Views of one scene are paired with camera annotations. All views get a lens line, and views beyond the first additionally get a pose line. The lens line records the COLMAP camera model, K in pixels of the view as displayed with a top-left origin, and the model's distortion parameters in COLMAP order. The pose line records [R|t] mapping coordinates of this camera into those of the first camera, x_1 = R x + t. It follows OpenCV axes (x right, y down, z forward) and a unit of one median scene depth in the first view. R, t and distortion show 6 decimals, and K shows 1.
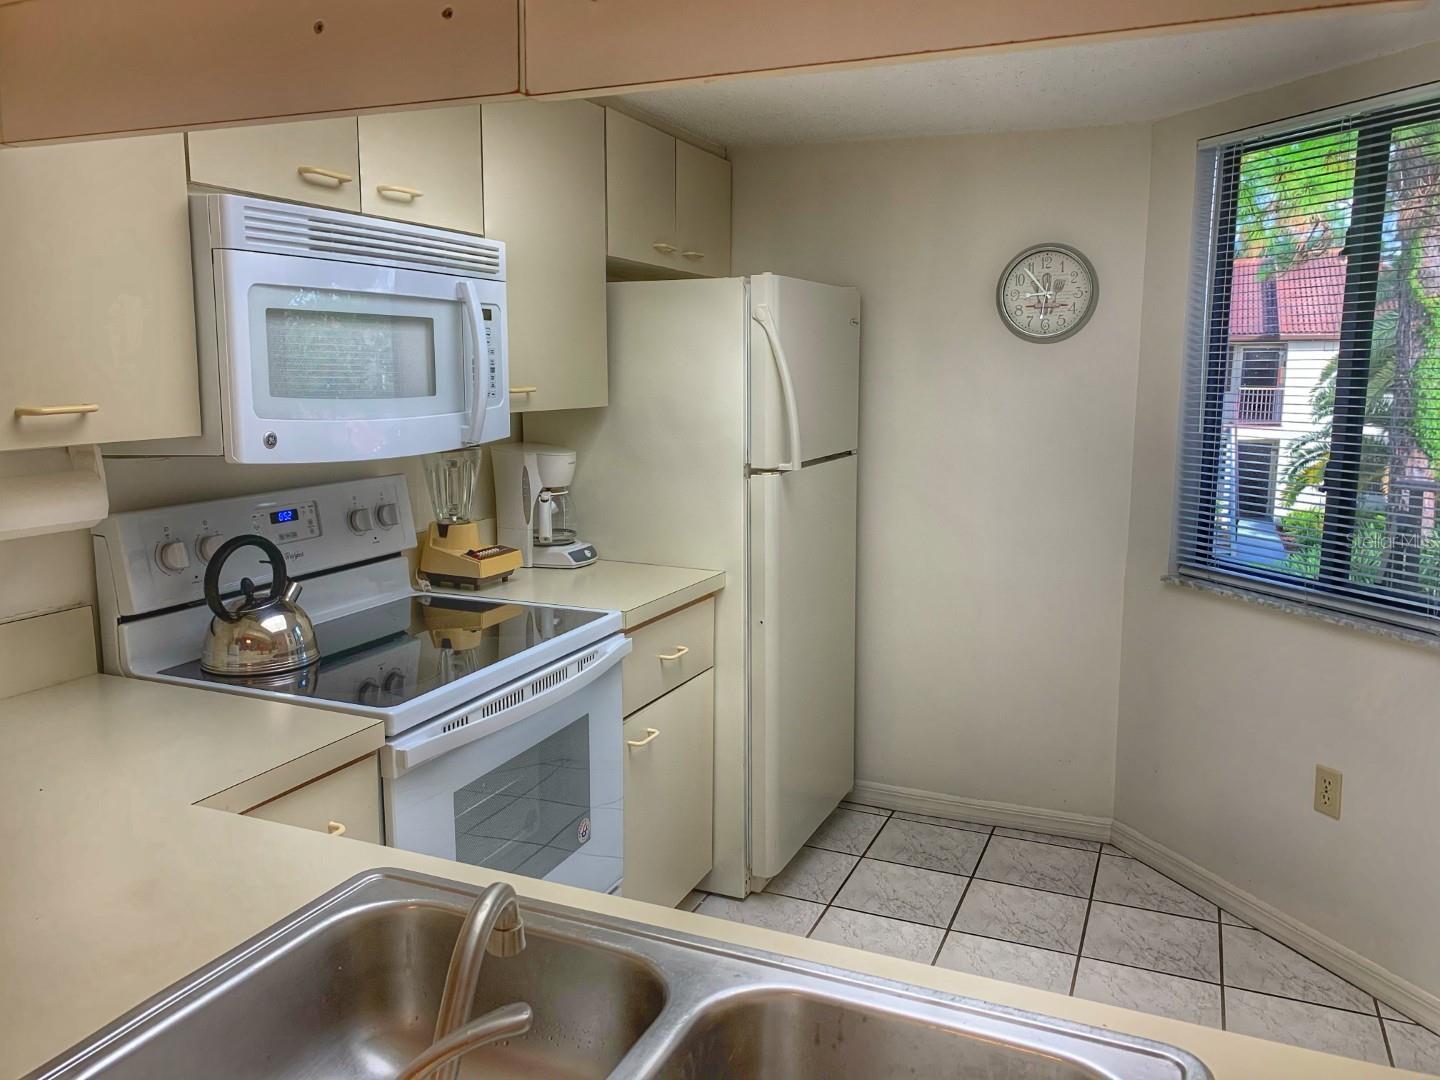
lens RADIAL K [[1111.1, 0, 733.7], [0, 1111.1, 542.2], [0, 0, 1]] dist [0.037579, -0.072806]
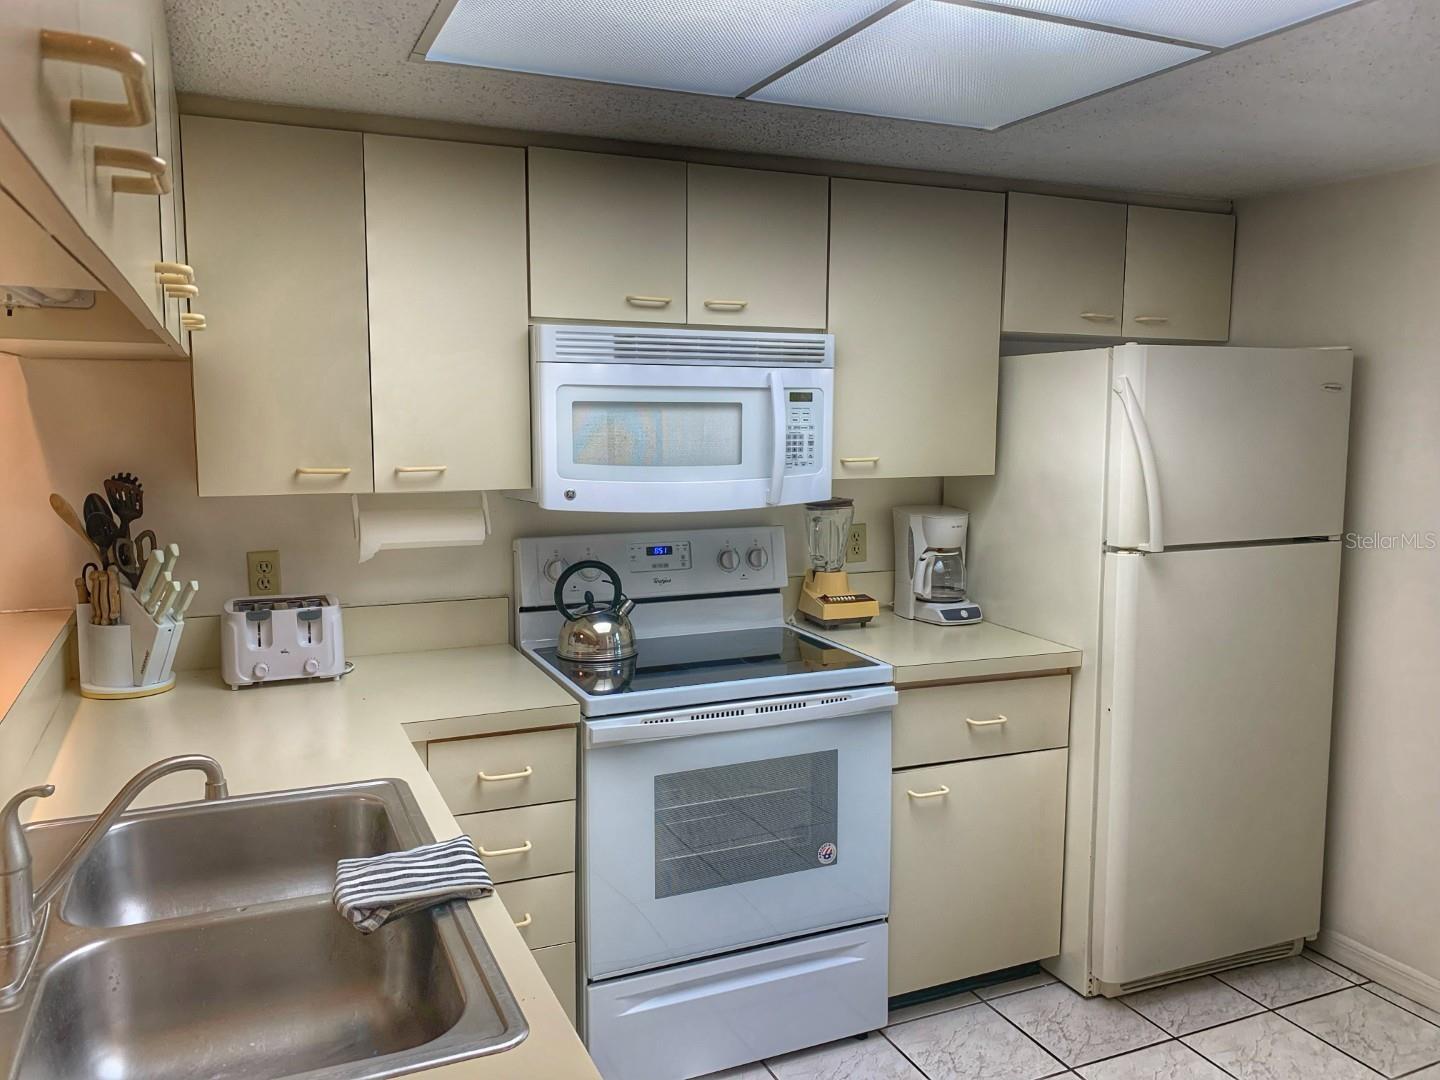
lens RADIAL K [[1111.1, 0, 724.0], [0, 1111.1, 542.8], [0, 0, 1]] dist [0.037579, -0.072806]
pose [[0.714301, 0.081506, -0.695076, 0.552822], [-0.110515, 0.993870, 0.002972, -0.043765], [0.691058, 0.074694, 0.718930, 0.100666]]
